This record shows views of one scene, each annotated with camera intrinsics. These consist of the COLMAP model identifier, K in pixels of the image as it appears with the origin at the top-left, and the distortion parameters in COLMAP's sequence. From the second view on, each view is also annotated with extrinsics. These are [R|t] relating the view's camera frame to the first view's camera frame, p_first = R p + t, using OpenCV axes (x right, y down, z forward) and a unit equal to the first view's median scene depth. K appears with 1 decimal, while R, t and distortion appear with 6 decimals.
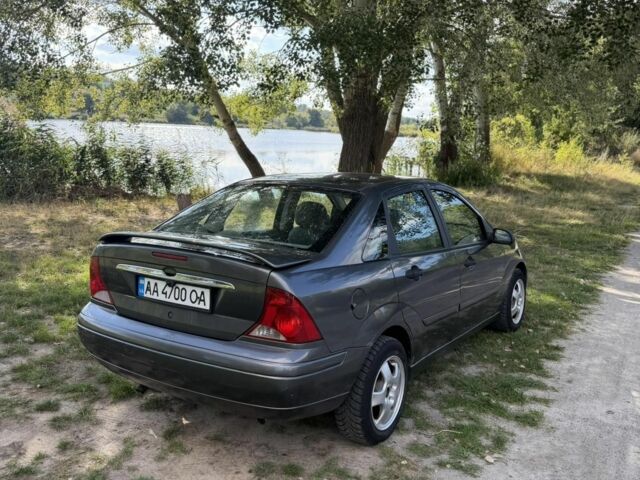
lens RADIAL K [[587.7, 0, 308.9], [0, 587.7, 238.6], [0, 0, 1]] dist [0.078942, -0.133001]
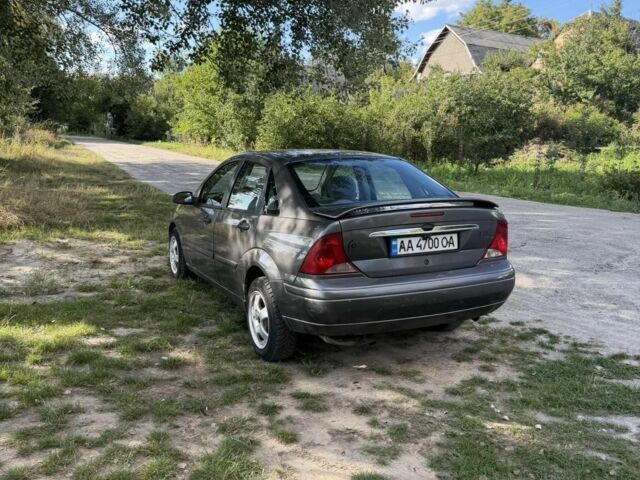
lens RADIAL K [[588.2, 0, 312.7], [0, 588.2, 241.3], [0, 0, 1]] dist [0.164171, -0.339600]
pose [[0.514212, -0.159929, 0.842620, -1.364050], [0.131765, 0.985528, 0.106643, -0.077017], [-0.847481, 0.056190, 0.527843, 0.522966]]
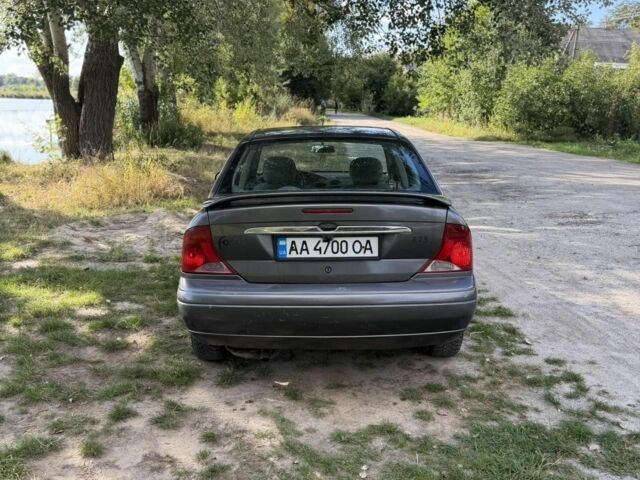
lens RADIAL K [[588.2, 0, 312.7], [0, 588.2, 241.3], [0, 0, 1]] dist [0.164171, -0.339600]
pose [[0.833195, -0.137700, 0.535560, -0.758233], [0.102852, 0.990190, 0.094581, -0.014800], [-0.543330, -0.023721, 0.839184, 0.174306]]
